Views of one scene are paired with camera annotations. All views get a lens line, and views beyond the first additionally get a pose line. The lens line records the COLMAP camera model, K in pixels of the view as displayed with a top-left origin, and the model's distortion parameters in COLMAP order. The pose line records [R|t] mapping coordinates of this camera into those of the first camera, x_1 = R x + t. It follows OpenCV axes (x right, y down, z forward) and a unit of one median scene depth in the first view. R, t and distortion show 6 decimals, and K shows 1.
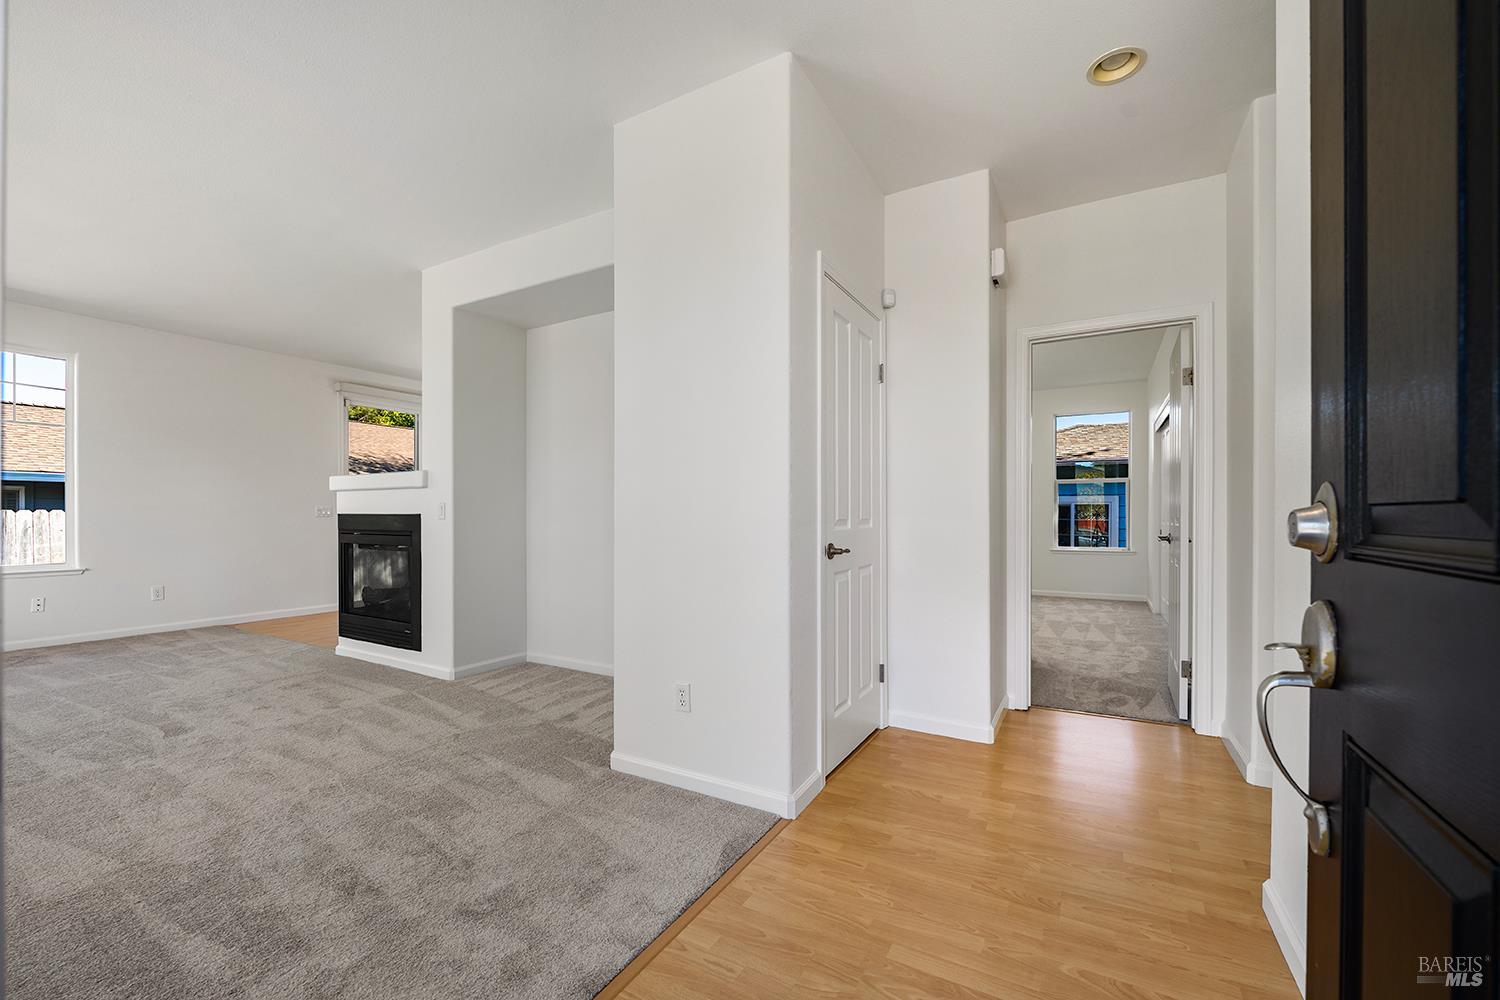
lens RADIAL K [[608.8, 0, 751.7], [0, 608.8, 515.7], [0, 0, 1]] dist [0.000713, 0.000117]
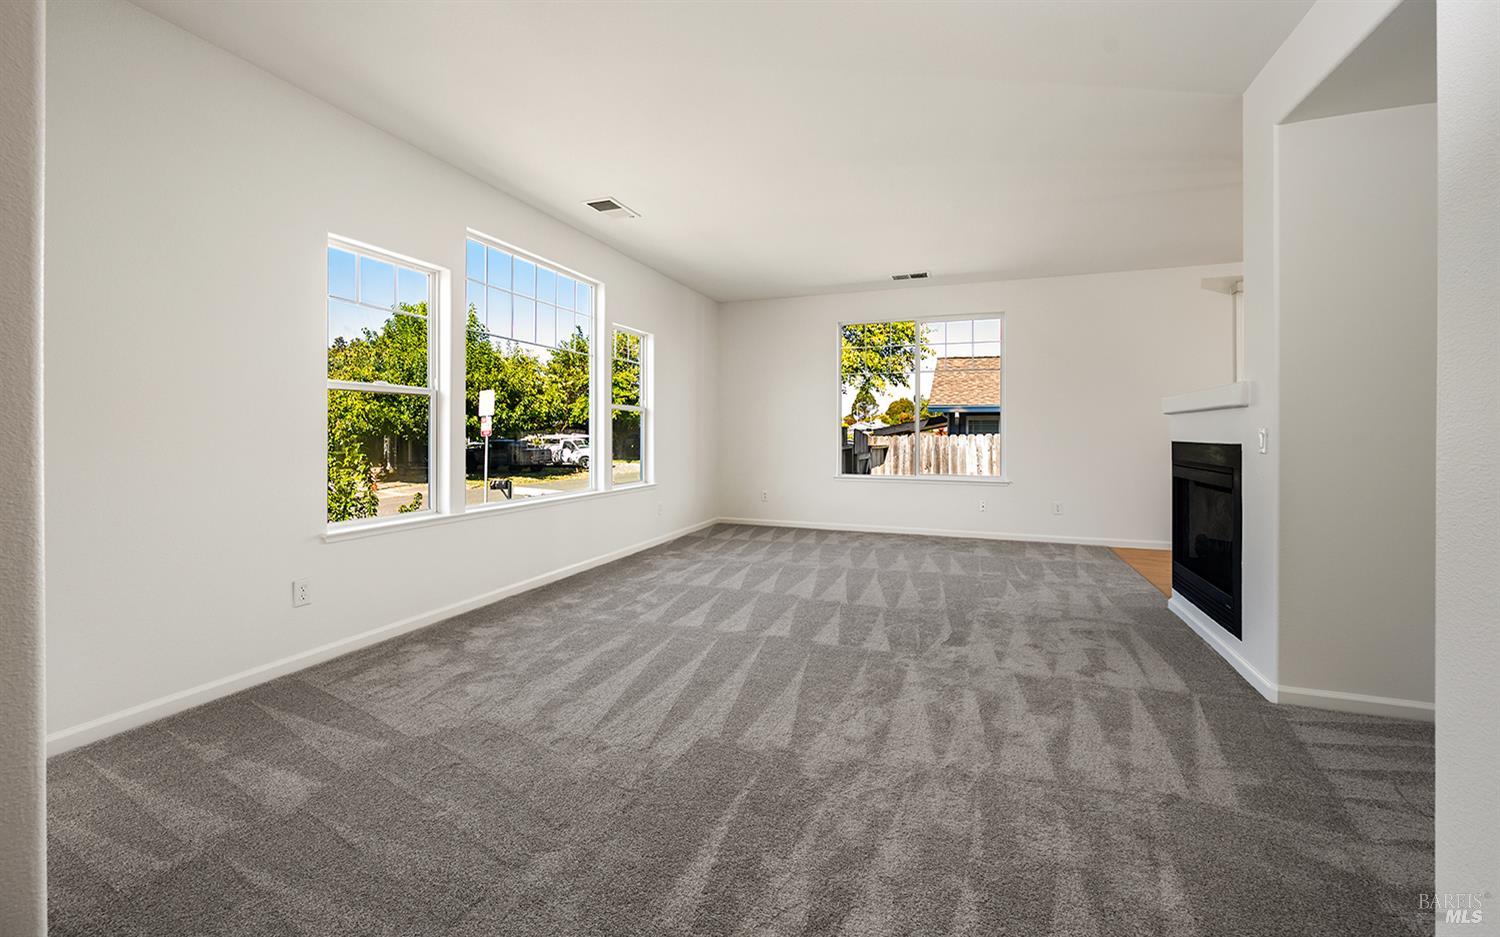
lens RADIAL K [[602.2, 0, 749.8], [0, 602.2, 434.9], [0, 0, 1]] dist [0.000641, 0.000101]
pose [[0.172752, 0.002992, -0.984961, 0.048449], [-0.005465, 0.999983, 0.002079, -0.014191], [0.984950, 0.005023, 0.172765, 0.392495]]
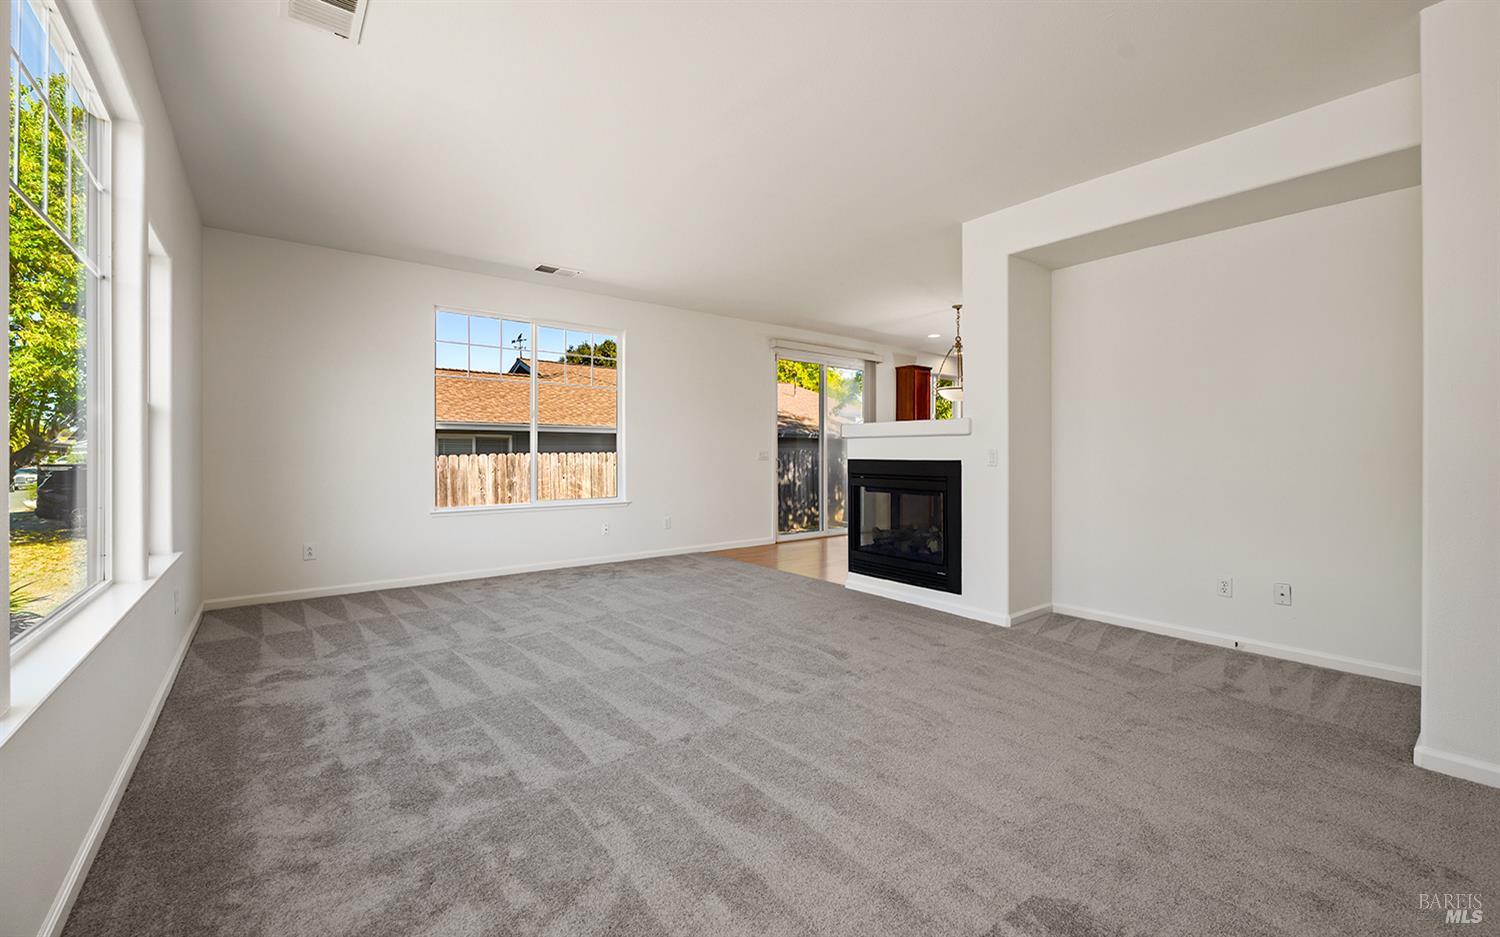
lens RADIAL K [[607.8, 0, 769.9], [0, 607.8, 454.2], [0, 0, 1]] dist [-0.001098, -0.000252]
pose [[0.934312, 0.001047, -0.356455, -0.581477], [-0.002570, 0.999989, -0.003799, -0.010100], [0.356447, 0.004465, 0.934305, -0.084857]]
